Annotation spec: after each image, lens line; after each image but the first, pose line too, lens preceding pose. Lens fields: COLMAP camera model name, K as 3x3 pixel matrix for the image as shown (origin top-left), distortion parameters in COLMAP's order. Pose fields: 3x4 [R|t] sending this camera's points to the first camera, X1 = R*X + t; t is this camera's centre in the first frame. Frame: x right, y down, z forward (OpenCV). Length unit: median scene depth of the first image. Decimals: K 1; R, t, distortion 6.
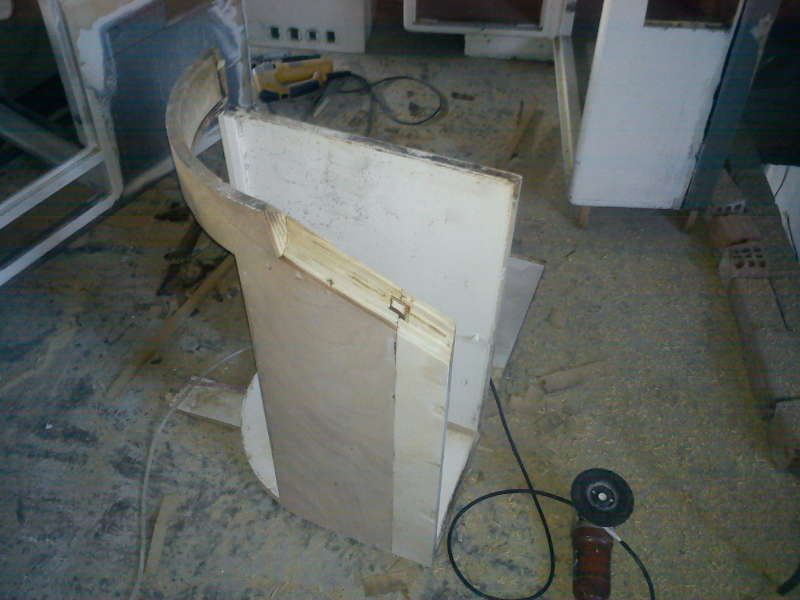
lens RADIAL K [[812.3, 0, 402.7], [0, 812.3, 302.3], [0, 0, 1]] dist [0.017036, 0.000000]
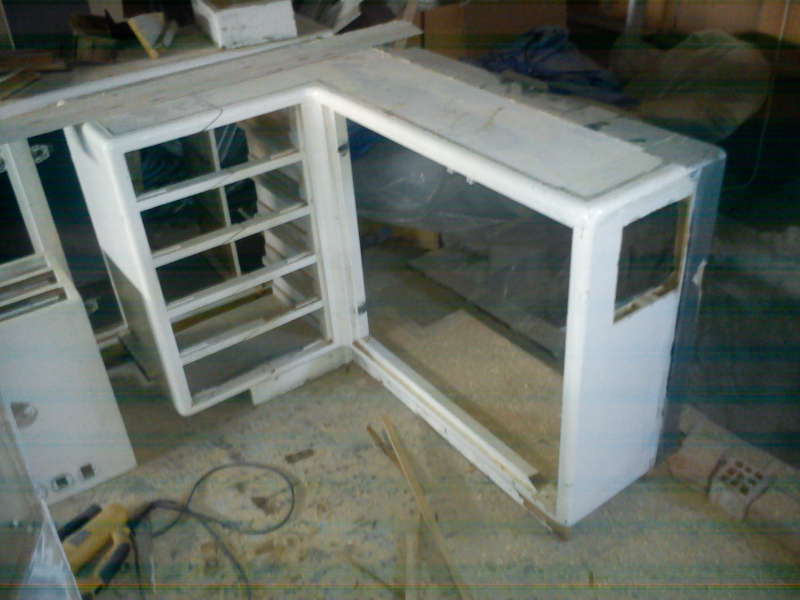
lens RADIAL K [[812.3, 0, 406.9], [0, 812.3, 299.4], [0, 0, 1]] dist [0.017036, 0.000000]
pose [[0.761334, -0.405629, 0.505802, -0.188205], [0.518006, 0.849713, -0.098274, -0.250973], [-0.389924, 0.336827, 0.857034, 0.221311]]
